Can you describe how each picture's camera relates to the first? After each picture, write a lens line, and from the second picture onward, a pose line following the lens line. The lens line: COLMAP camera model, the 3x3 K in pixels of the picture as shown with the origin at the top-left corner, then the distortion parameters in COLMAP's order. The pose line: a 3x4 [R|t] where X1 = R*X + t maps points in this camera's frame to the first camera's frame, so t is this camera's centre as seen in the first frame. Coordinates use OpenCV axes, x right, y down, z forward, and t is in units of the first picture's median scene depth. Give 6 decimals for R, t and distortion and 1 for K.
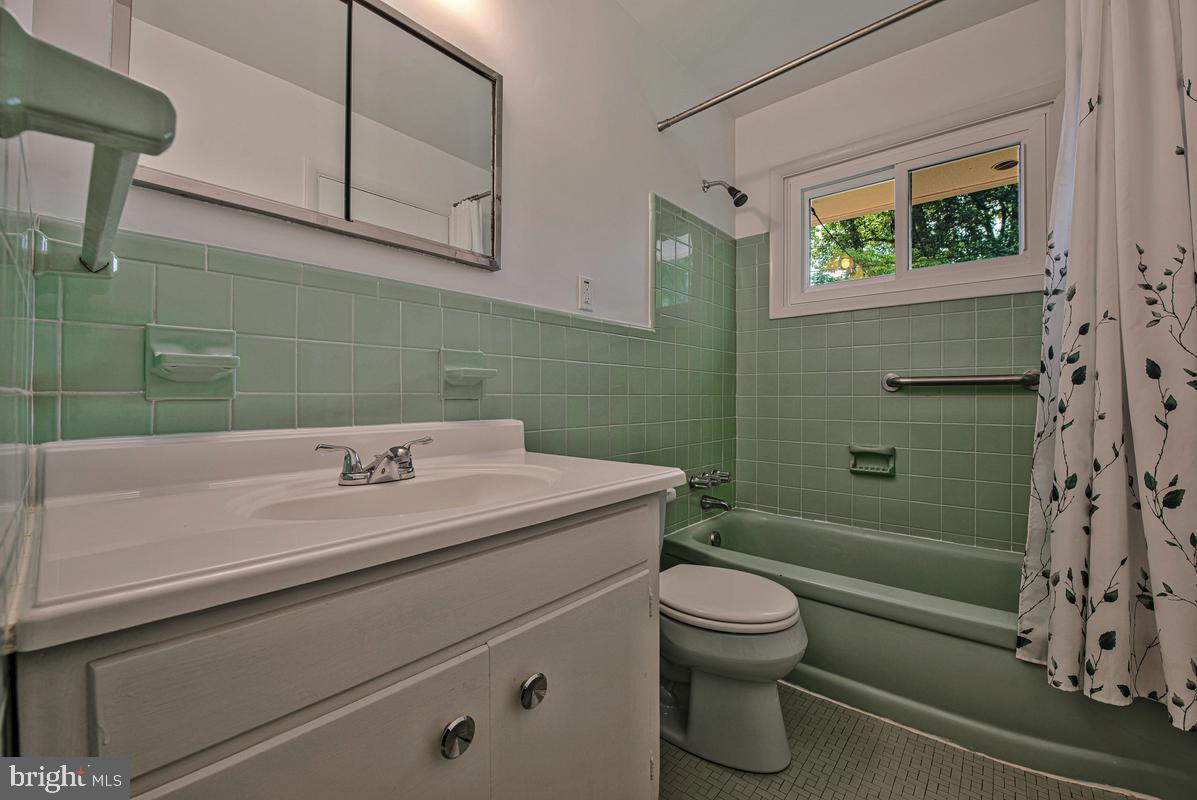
lens RADIAL K [[492.5, 0, 592.4], [0, 492.5, 398.6], [0, 0, 1]] dist [-0.014290, -0.001420]
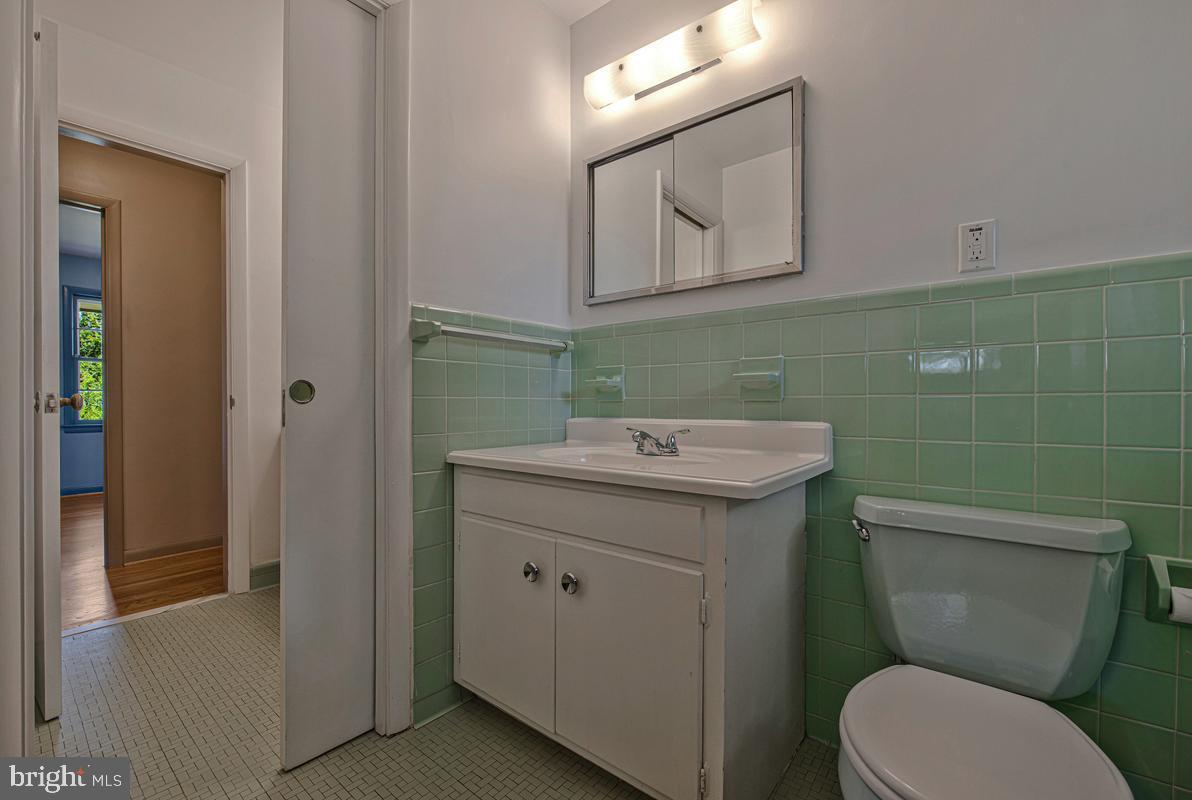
lens RADIAL K [[490.4, 0, 591.1], [0, 490.4, 404.5], [0, 0, 1]] dist [-0.014290, -0.001420]
pose [[0.035972, 0.001924, -0.999351, 0.858844], [0.003243, 0.999993, 0.002042, 0.005923], [0.999348, -0.003314, 0.035966, 0.585769]]
